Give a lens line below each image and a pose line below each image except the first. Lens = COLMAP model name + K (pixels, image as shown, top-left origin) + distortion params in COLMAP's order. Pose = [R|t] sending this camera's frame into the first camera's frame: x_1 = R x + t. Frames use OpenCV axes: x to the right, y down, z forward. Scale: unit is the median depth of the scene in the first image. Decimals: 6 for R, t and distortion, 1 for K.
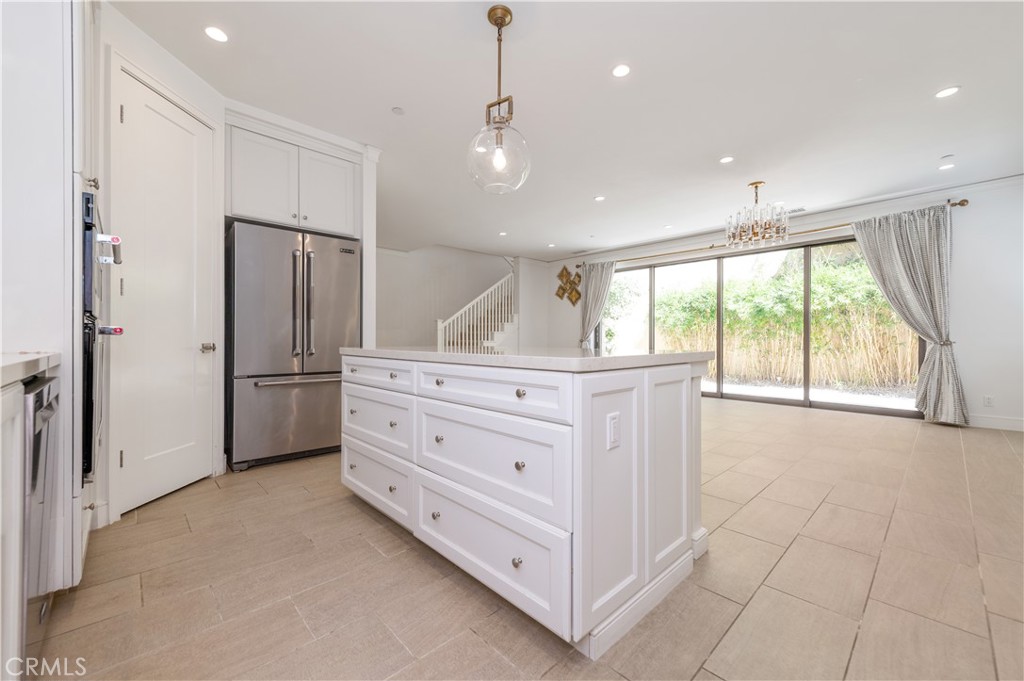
lens RADIAL K [[402.1, 0, 513.7], [0, 402.1, 339.5], [0, 0, 1]] dist [0.018895, -0.004622]
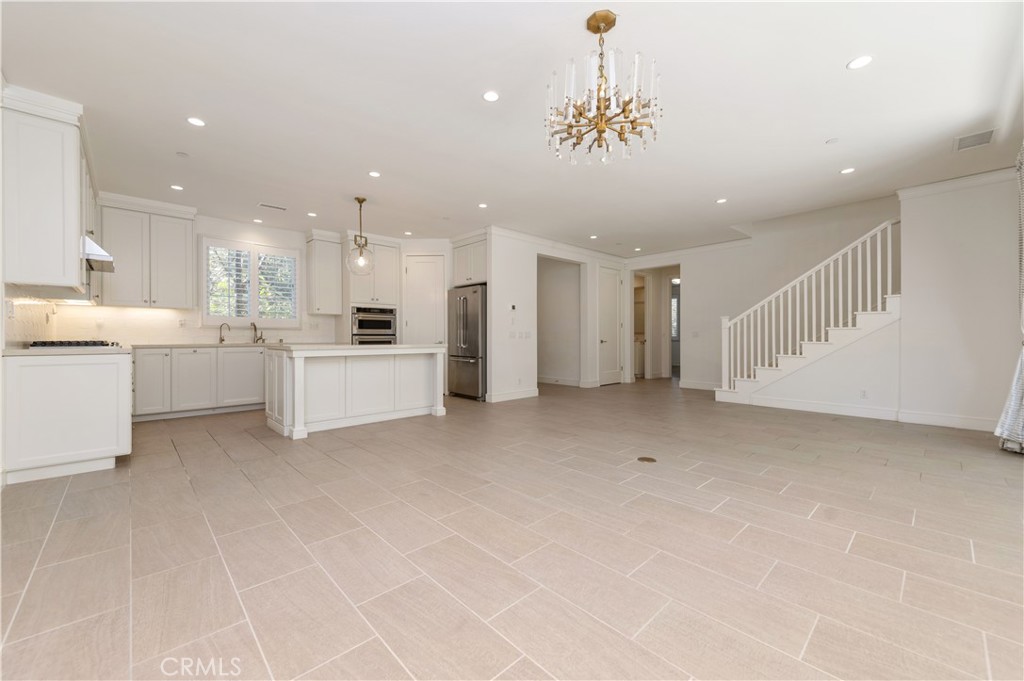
lens RADIAL K [[402.1, 0, 513.7], [0, 402.1, 339.5], [0, 0, 1]] dist [0.018895, -0.004622]
pose [[-0.000696, 0.001739, -0.999998, 0.645309], [0.000824, 0.999998, 0.001738, -0.002584], [0.999999, -0.000823, -0.000697, 0.535518]]
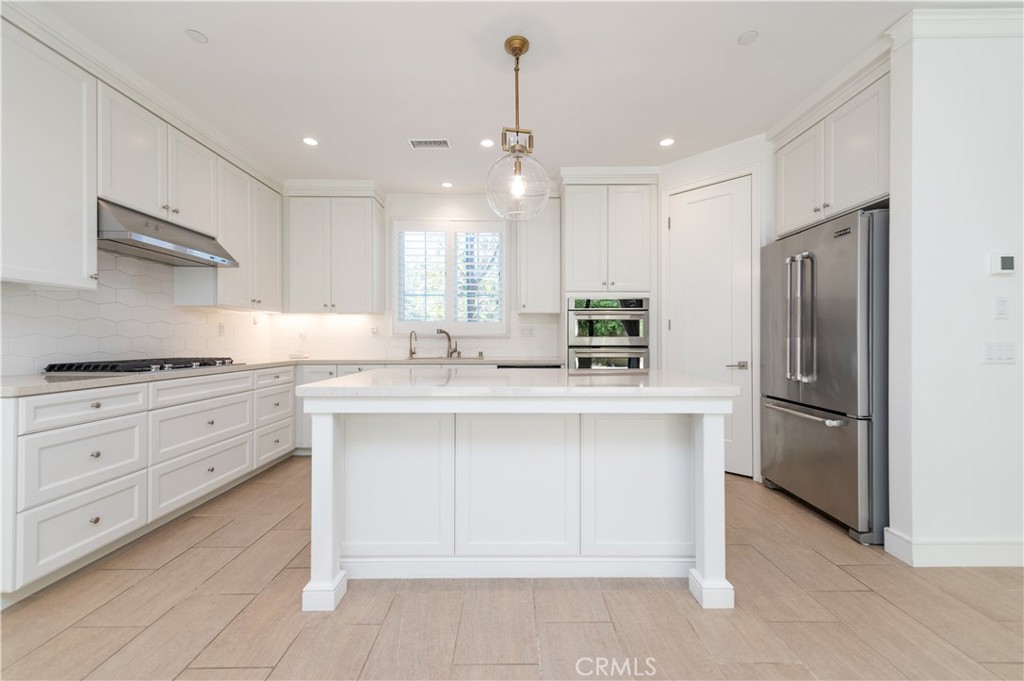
lens RADIAL K [[402.1, 0, 513.7], [0, 402.1, 339.5], [0, 0, 1]] dist [0.018895, -0.004622]
pose [[-0.682925, -0.004604, -0.730474, 0.202031], [-0.002920, 0.999989, -0.003573, -0.018225], [0.730482, -0.000307, -0.682931, 0.482721]]
